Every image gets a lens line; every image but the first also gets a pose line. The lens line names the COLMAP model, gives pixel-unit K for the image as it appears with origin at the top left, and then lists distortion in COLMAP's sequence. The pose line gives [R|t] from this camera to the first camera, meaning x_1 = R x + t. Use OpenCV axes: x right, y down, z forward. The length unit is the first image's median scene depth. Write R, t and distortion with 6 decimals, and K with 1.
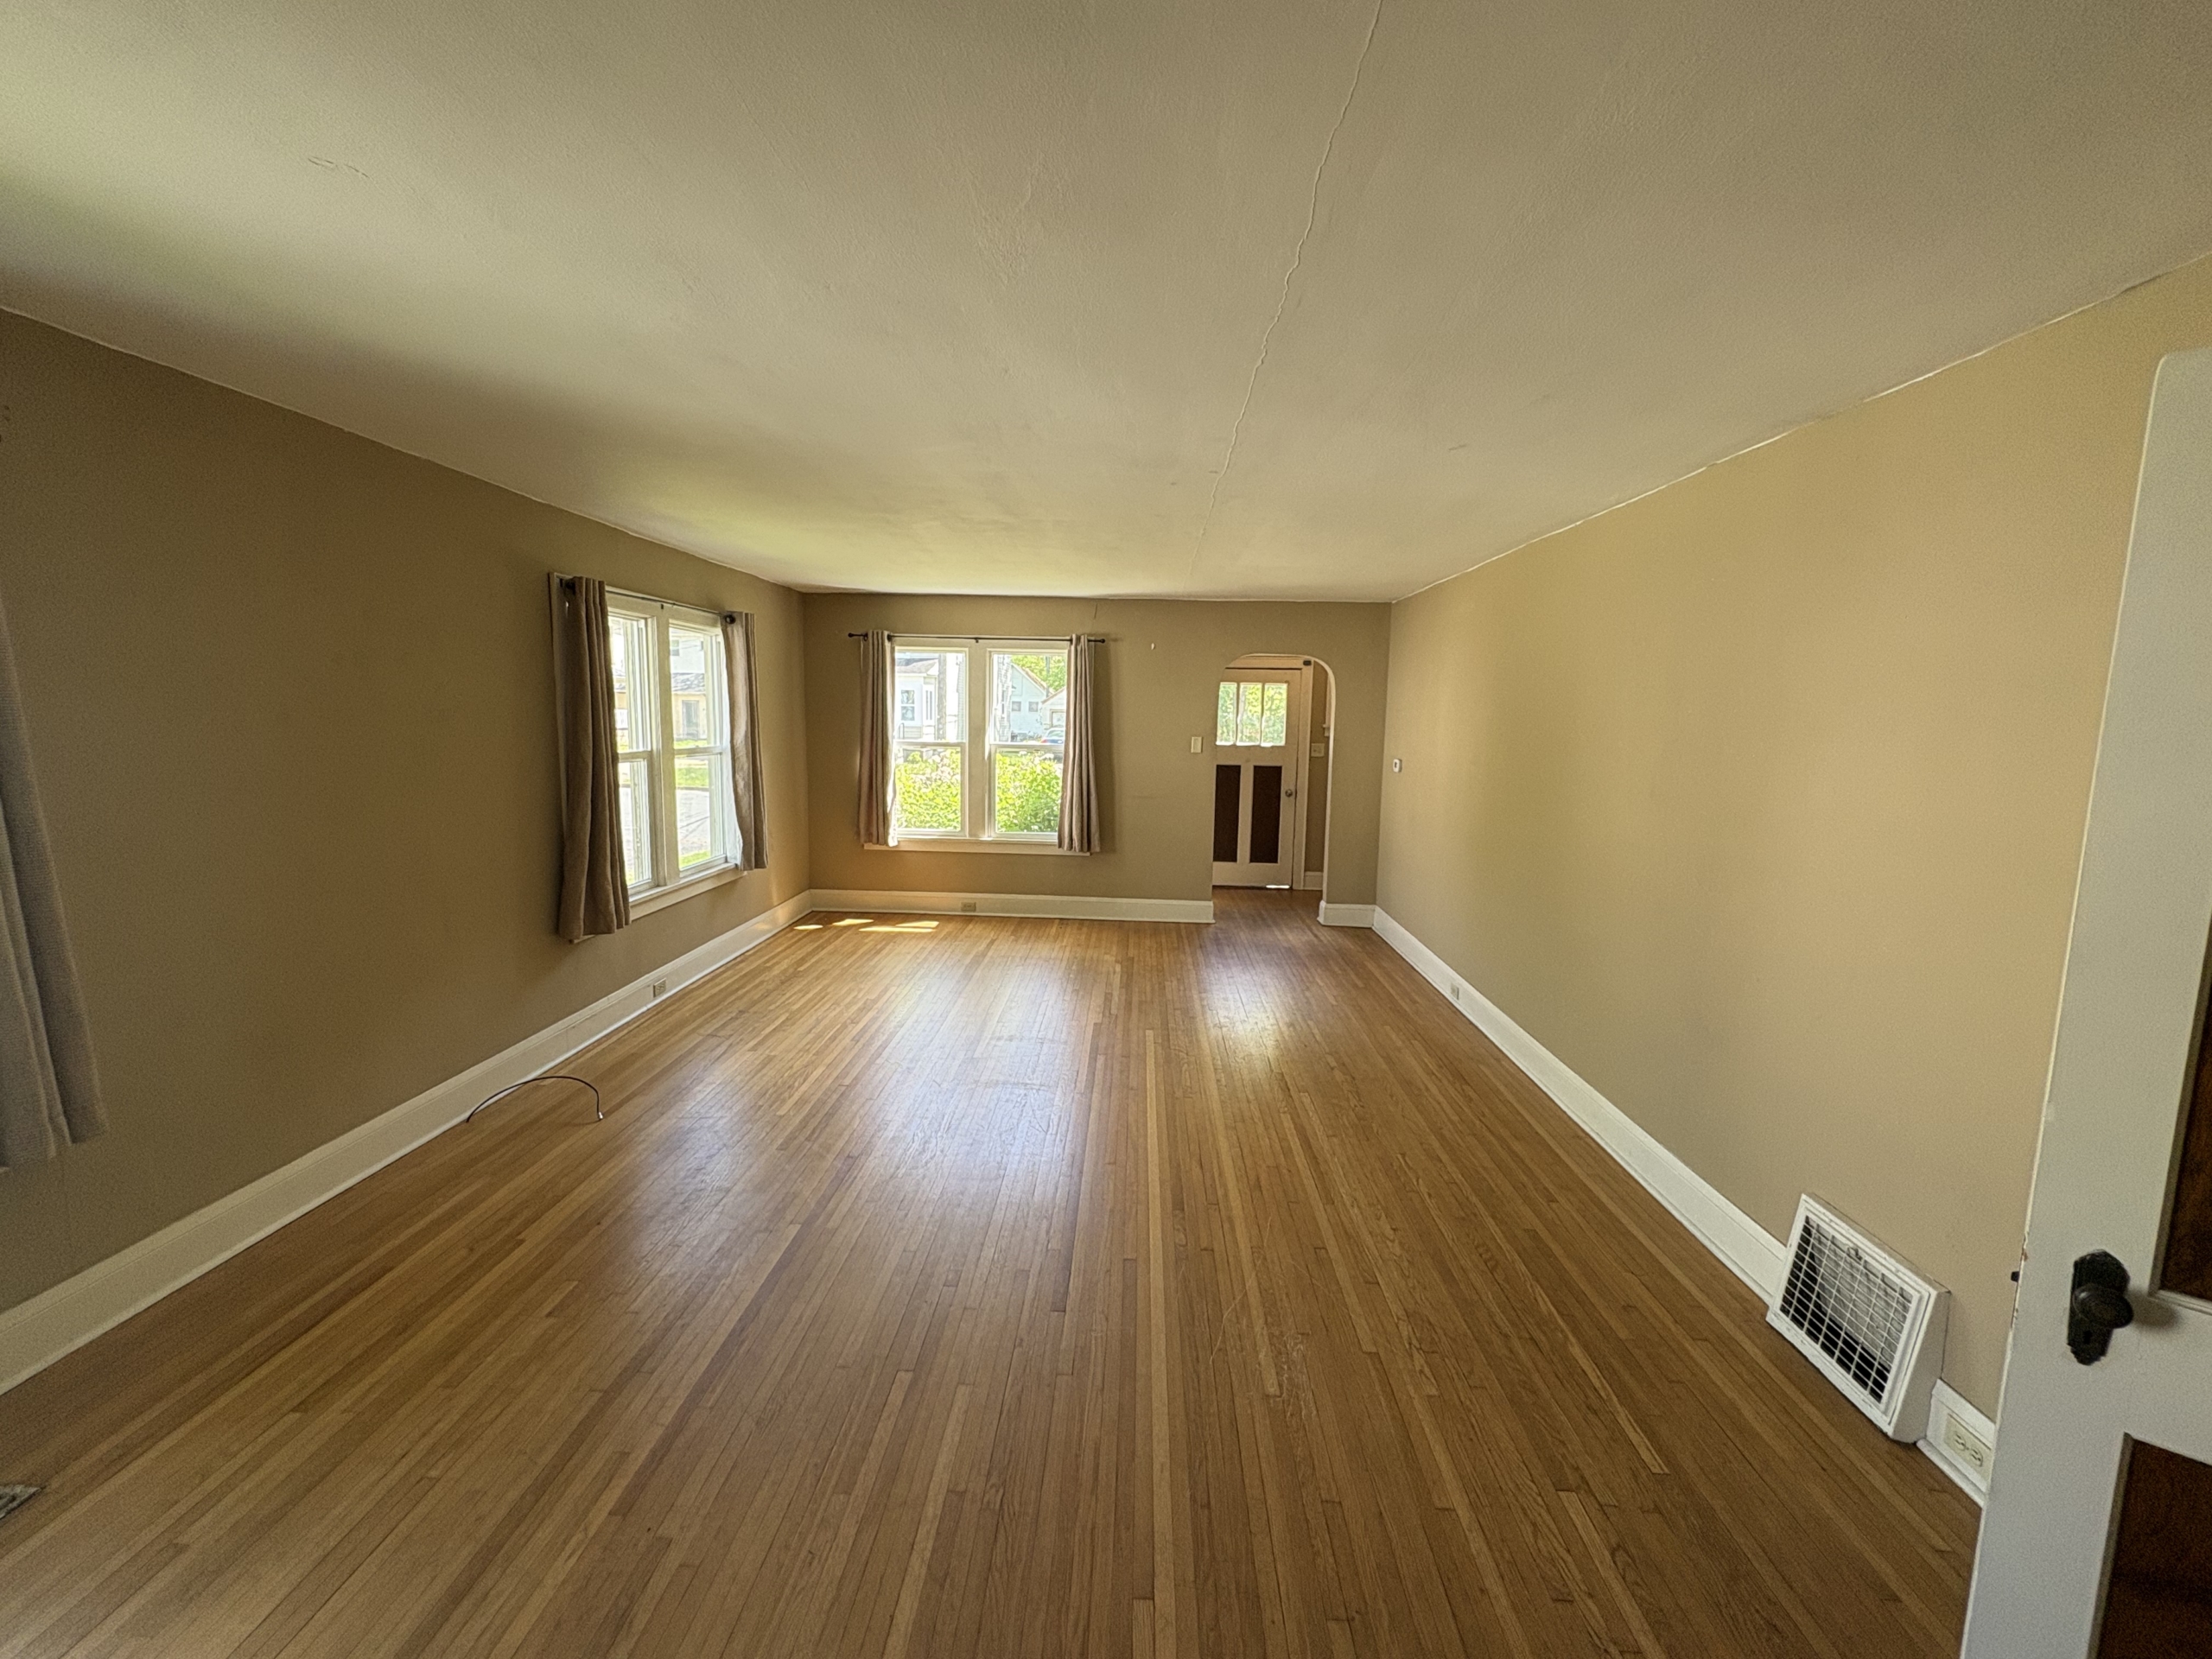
lens RADIAL K [[896.3, 0, 1110.9], [0, 896.3, 823.8], [0, 0, 1]] dist [0.000695, -0.000021]
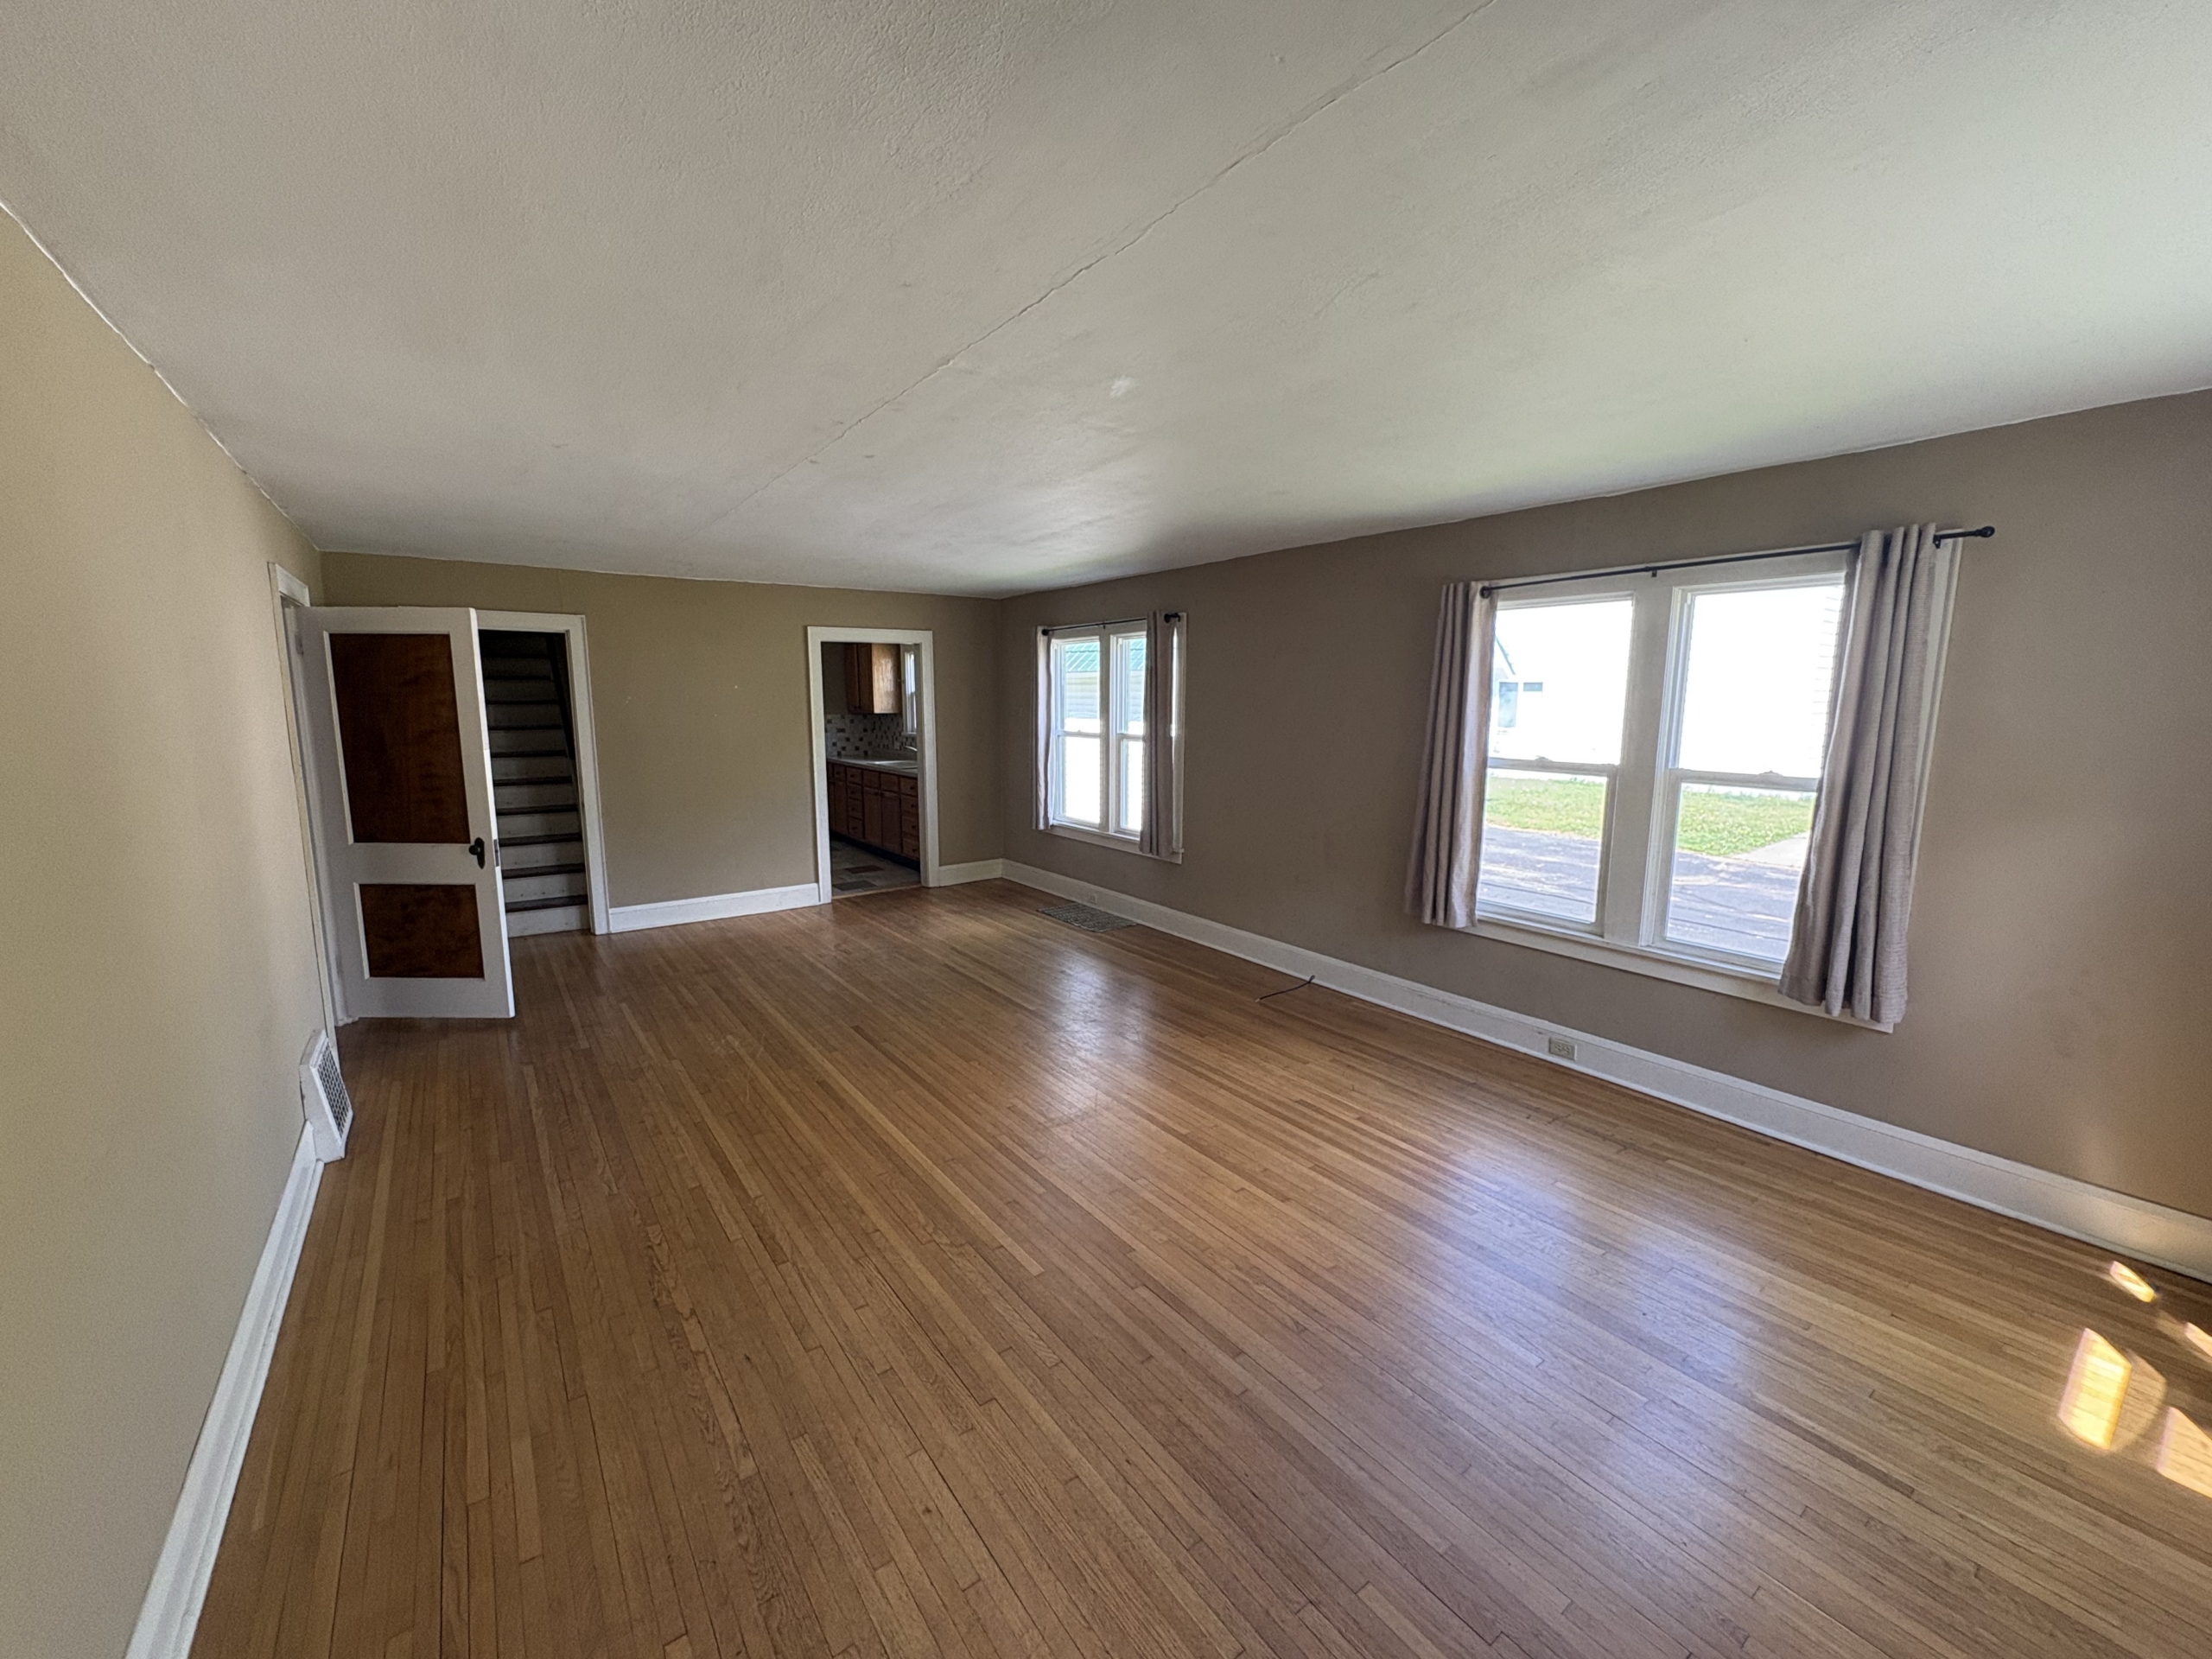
lens RADIAL K [[882.5, 0, 1110.5], [0, 882.5, 823.1], [0, 0, 1]] dist [0.000388, 0.000040]
pose [[-0.783375, 0.068376, -0.617777, 0.332510], [-0.091808, 0.970299, 0.223811, -0.173175], [0.614731, 0.232045, -0.753830, 1.381492]]
